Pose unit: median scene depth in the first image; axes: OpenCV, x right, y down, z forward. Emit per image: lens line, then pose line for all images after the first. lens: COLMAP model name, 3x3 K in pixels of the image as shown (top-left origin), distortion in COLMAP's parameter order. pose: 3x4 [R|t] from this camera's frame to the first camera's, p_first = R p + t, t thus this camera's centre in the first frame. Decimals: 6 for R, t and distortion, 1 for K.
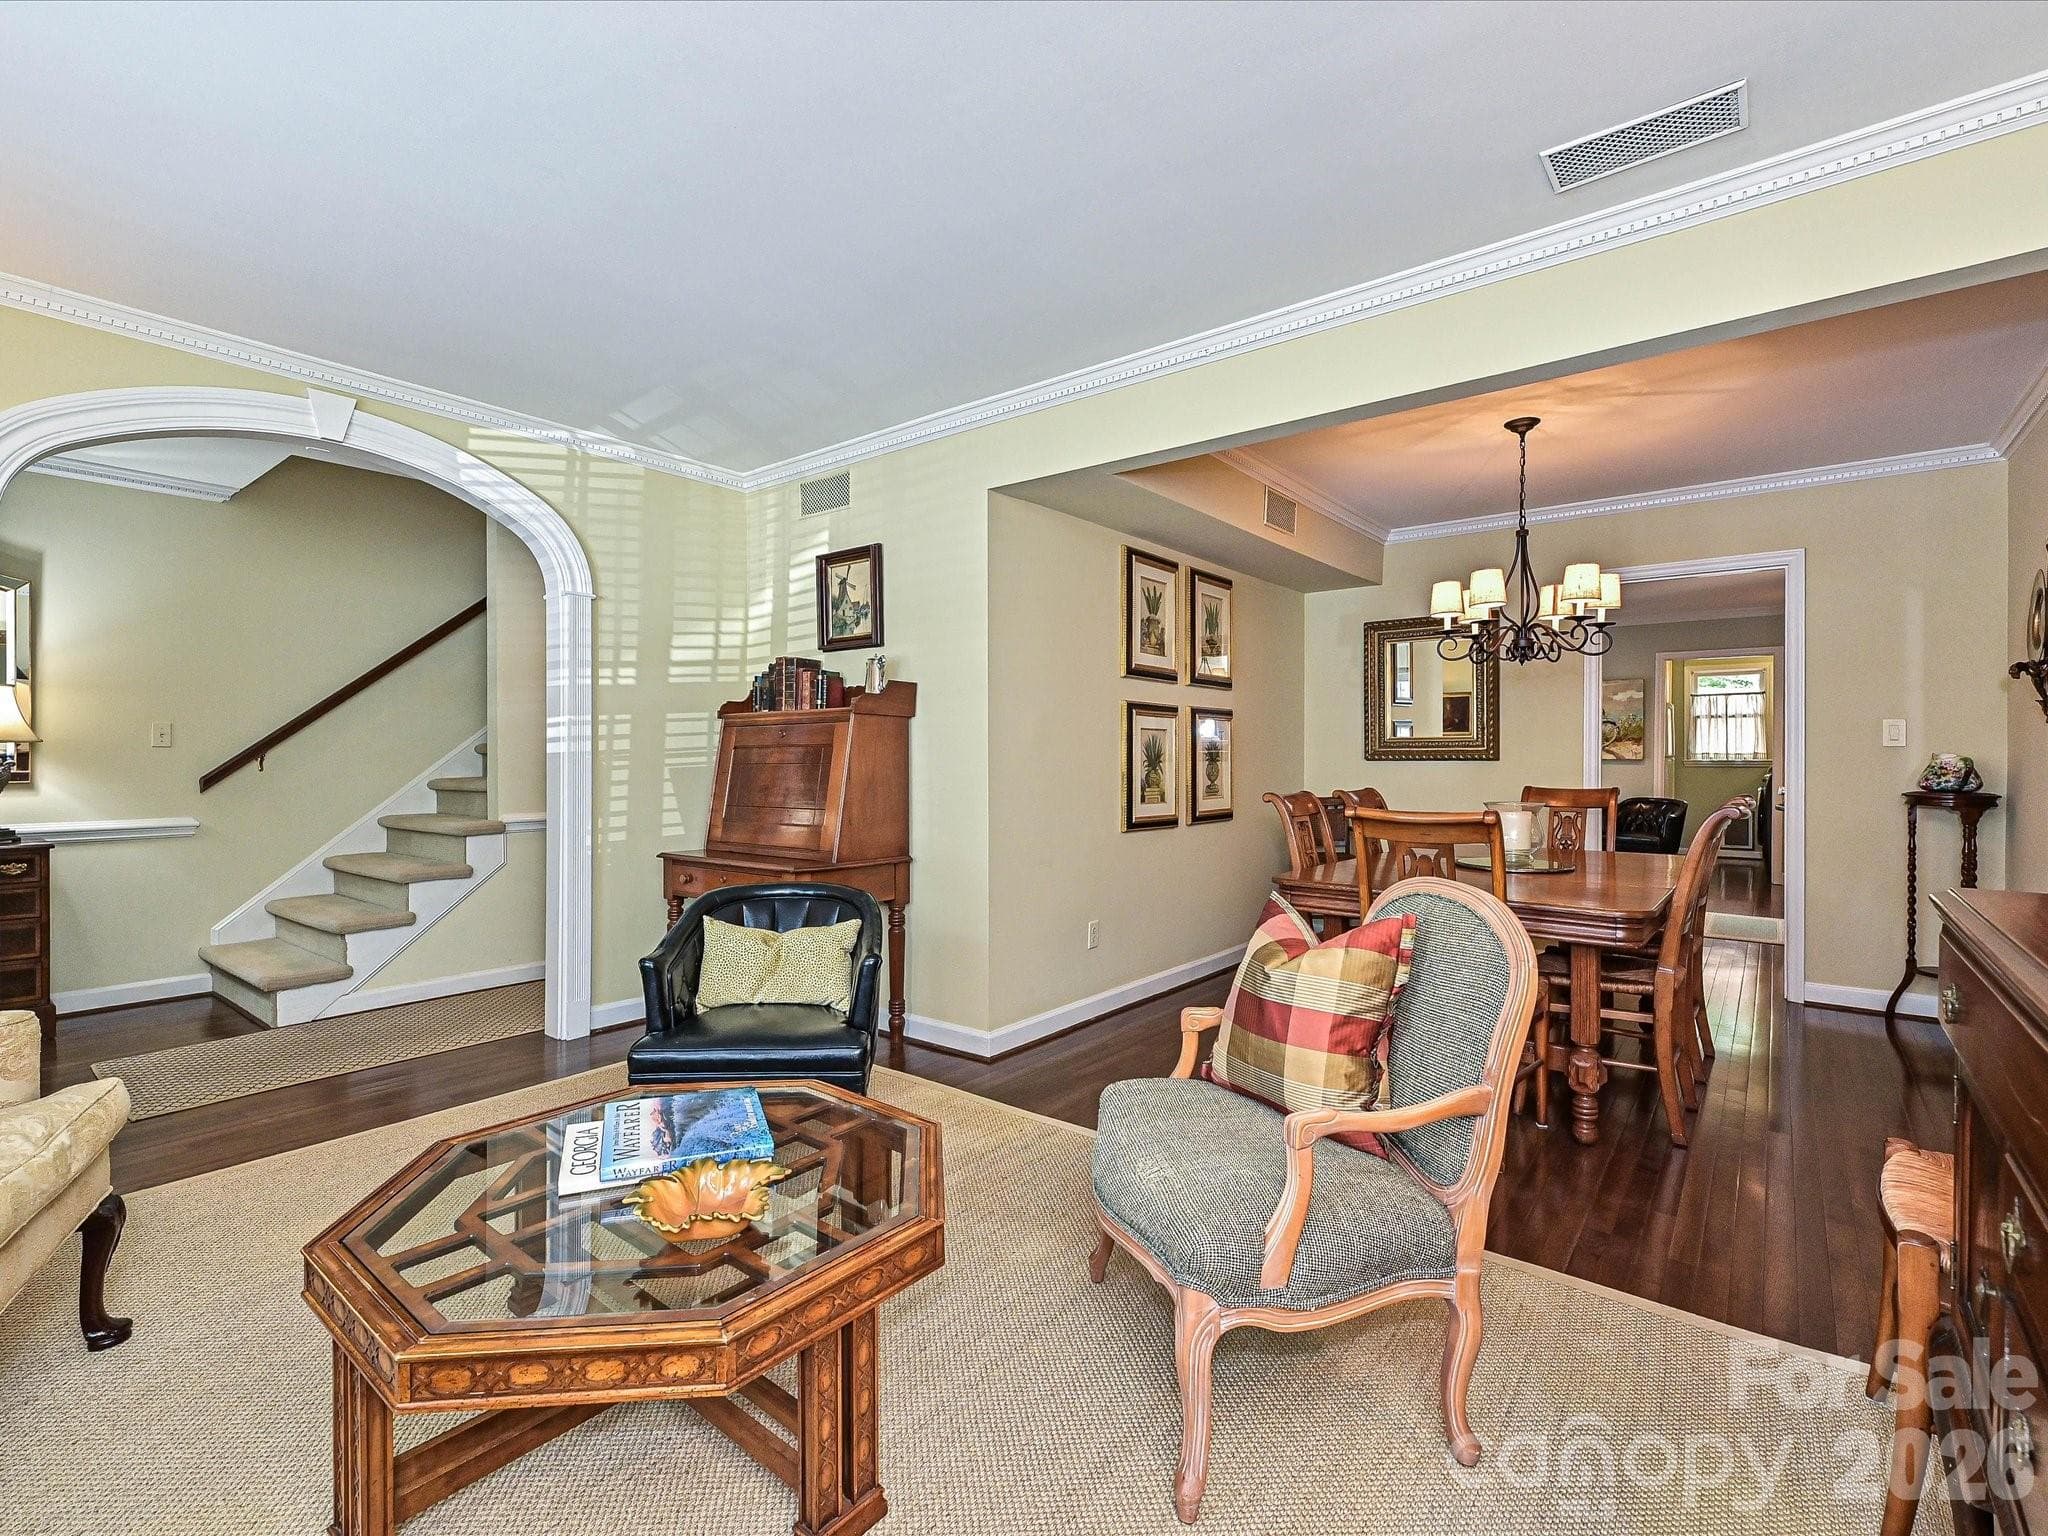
lens RADIAL K [[947.9, 0, 1029.0], [0, 947.9, 756.2], [0, 0, 1]] dist [0.002547, 0.000295]
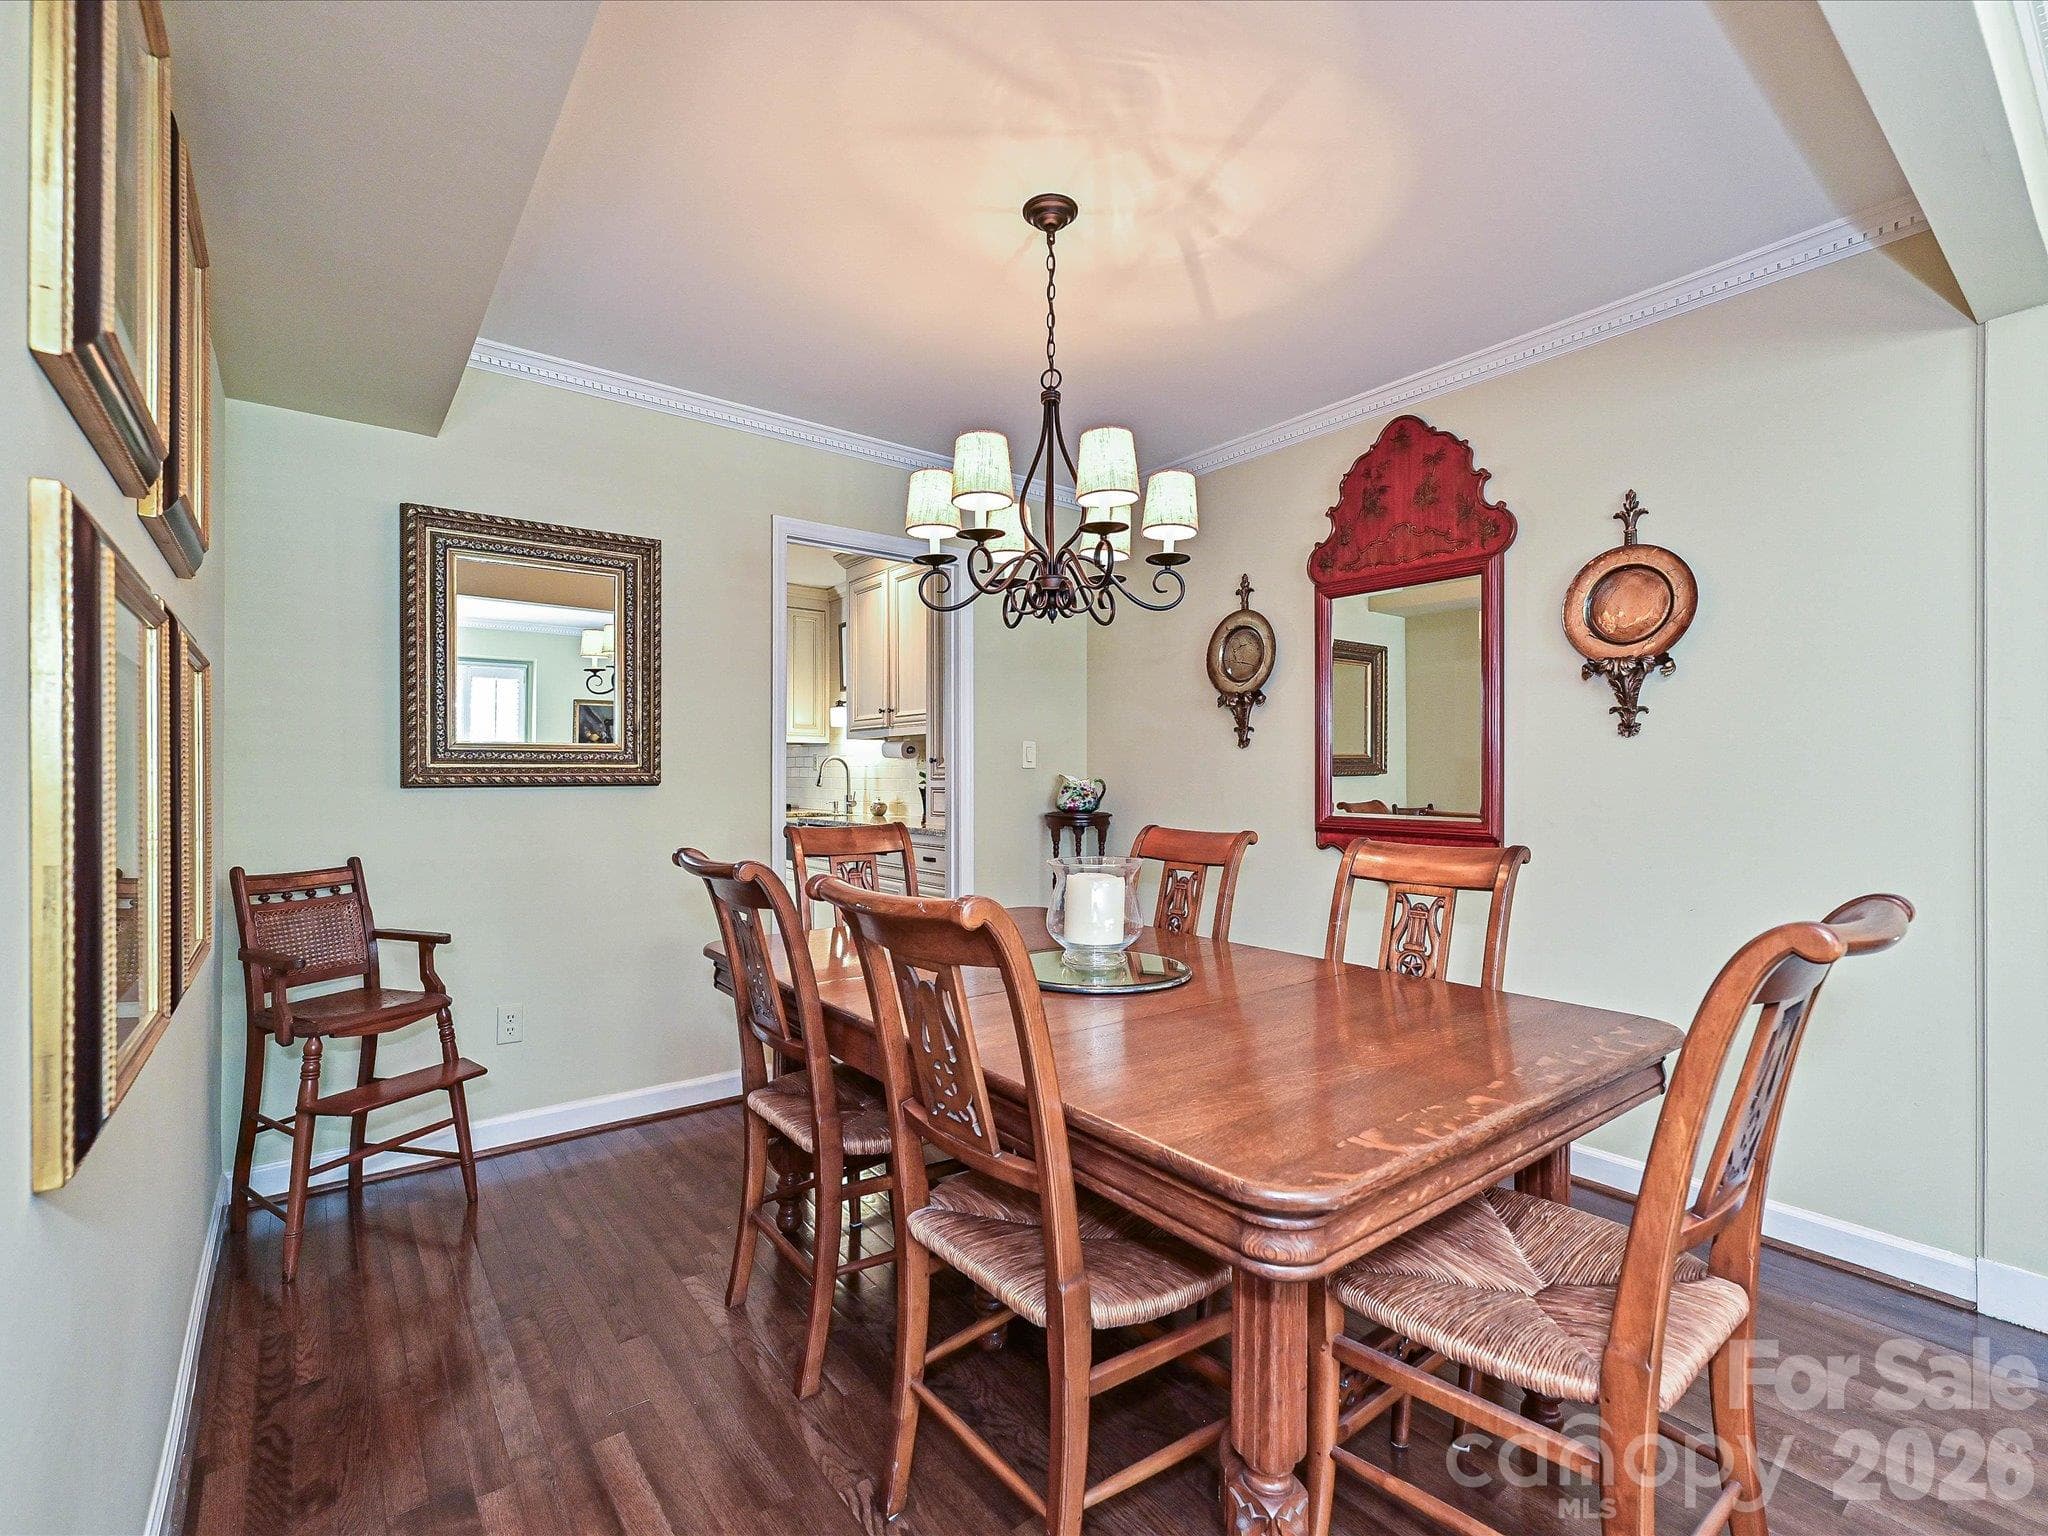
lens RADIAL K [[918.8, 0, 1017.1], [0, 918.8, 776.1], [0, 0, 1]] dist [-0.000664, 0.000534]
pose [[0.243426, 0.000665, 0.969919, -0.035552], [0.000953, 0.999999, -0.000925, -0.001197], [-0.969919, 0.001150, 0.243425, 0.887040]]
